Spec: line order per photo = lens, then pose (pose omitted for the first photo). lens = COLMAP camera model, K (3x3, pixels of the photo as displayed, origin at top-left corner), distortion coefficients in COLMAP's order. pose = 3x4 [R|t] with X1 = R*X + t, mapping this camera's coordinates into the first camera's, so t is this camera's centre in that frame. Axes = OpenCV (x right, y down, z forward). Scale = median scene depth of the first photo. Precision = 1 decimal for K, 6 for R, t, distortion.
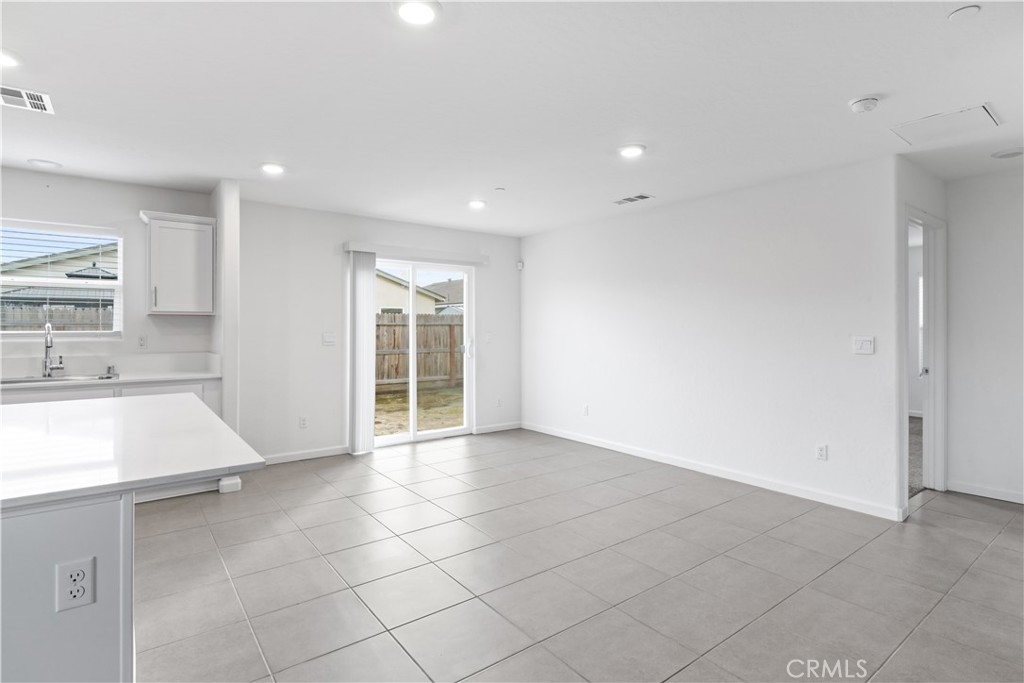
lens RADIAL K [[510.6, 0, 515.5], [0, 510.6, 334.7], [0, 0, 1]] dist [0.001230, -0.000603]
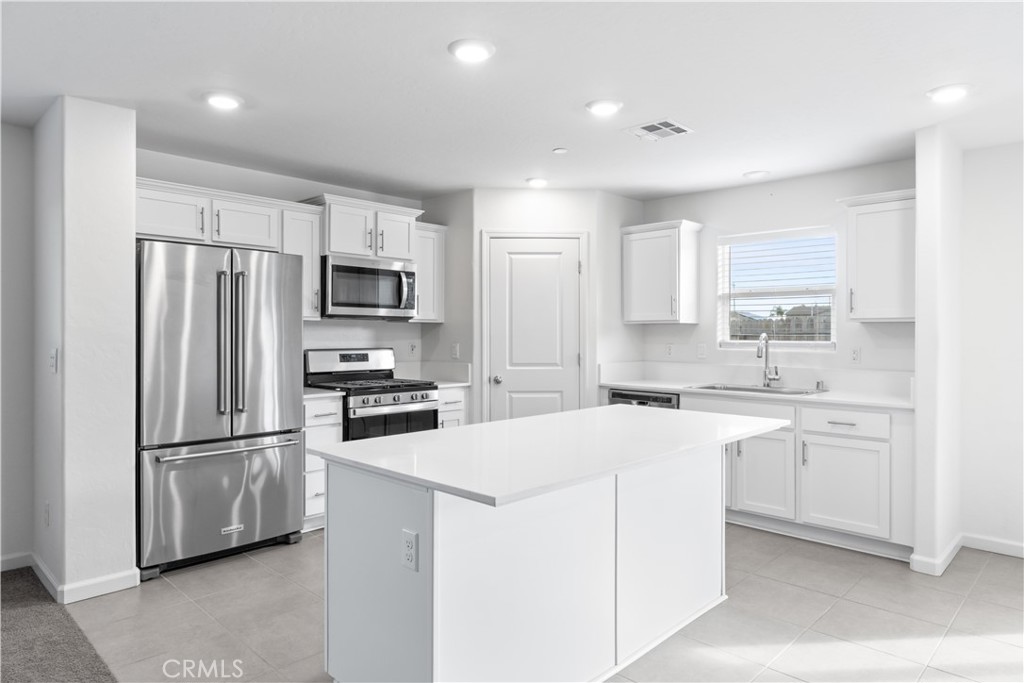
lens RADIAL K [[625.4, 0, 515.8], [0, 625.4, 338.1], [0, 0, 1]] dist [-0.002848, -0.003515]
pose [[0.153640, 0.008073, -0.988094, 0.193781], [-0.017737, 0.999828, 0.005411, -0.009557], [0.987968, 0.016695, 0.153757, 0.298886]]
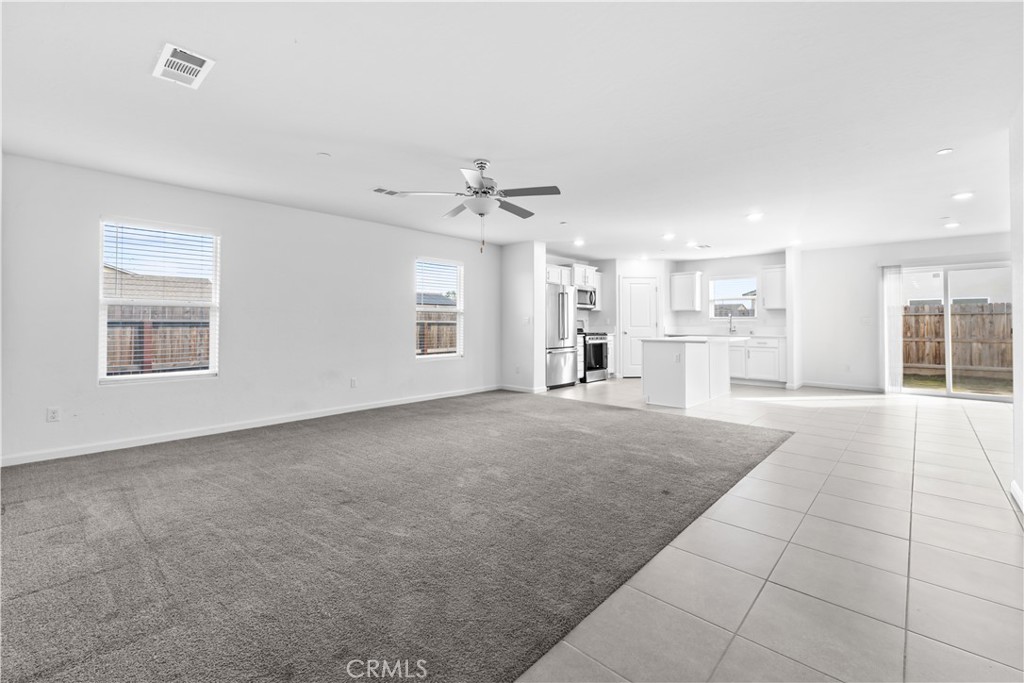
lens RADIAL K [[441.5, 0, 513.4], [0, 441.5, 320.1], [0, 0, 1]] dist [0.012383, -0.000682]
pose [[0.178333, -0.009821, -0.983921, 1.057897], [-0.015874, 0.999791, -0.012857, 0.052495], [0.983842, 0.017912, 0.178140, -0.485062]]
